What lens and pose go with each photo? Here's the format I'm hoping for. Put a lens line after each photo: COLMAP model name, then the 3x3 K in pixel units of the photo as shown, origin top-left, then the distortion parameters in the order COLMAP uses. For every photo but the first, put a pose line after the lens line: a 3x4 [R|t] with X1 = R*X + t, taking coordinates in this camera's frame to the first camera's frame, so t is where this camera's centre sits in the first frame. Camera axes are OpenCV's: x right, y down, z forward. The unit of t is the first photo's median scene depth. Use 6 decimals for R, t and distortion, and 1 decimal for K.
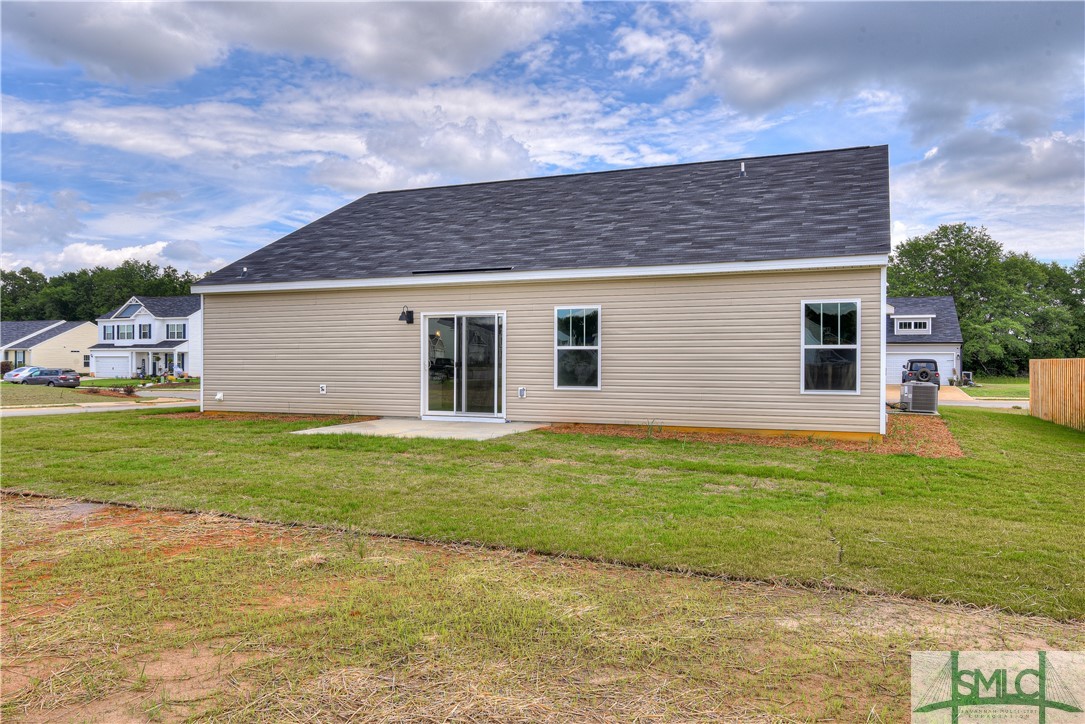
lens RADIAL K [[826.9, 0, 547.2], [0, 826.9, 358.1], [0, 0, 1]] dist [-0.025515, -0.001934]
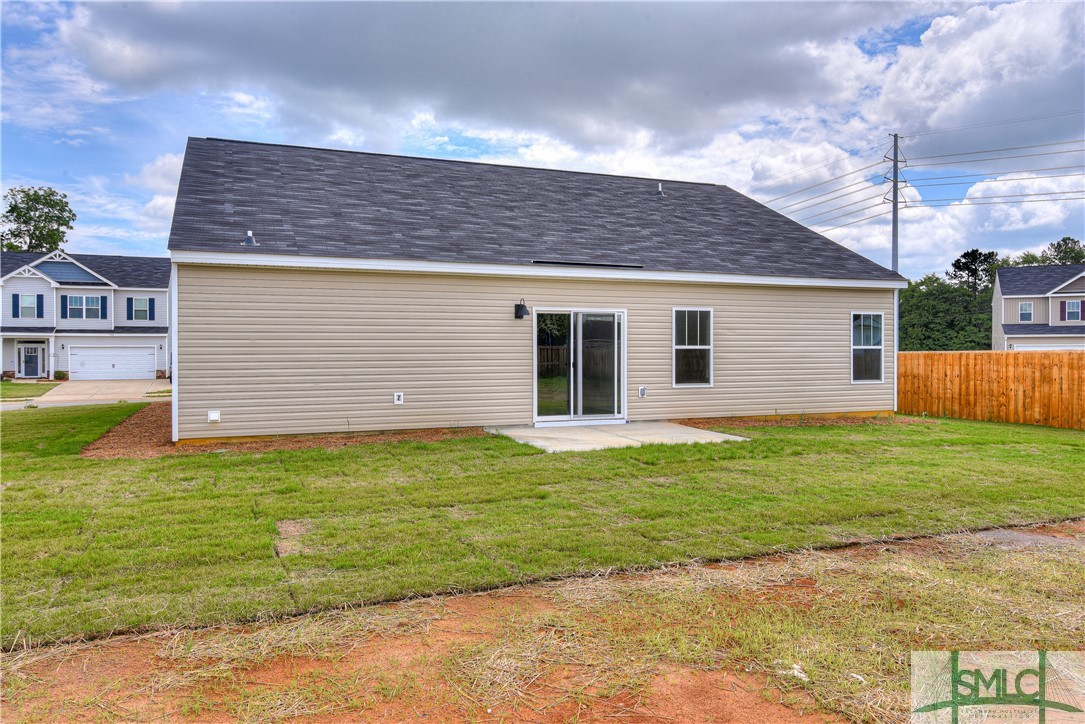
lens RADIAL K [[826.9, 0, 547.0], [0, 826.9, 361.5], [0, 0, 1]] dist [-0.025515, -0.001934]
pose [[0.697041, -0.008532, 0.716981, -0.813359], [0.005282, 0.999963, 0.006765, -0.002133], [-0.717012, -0.000928, 0.697060, 0.383130]]
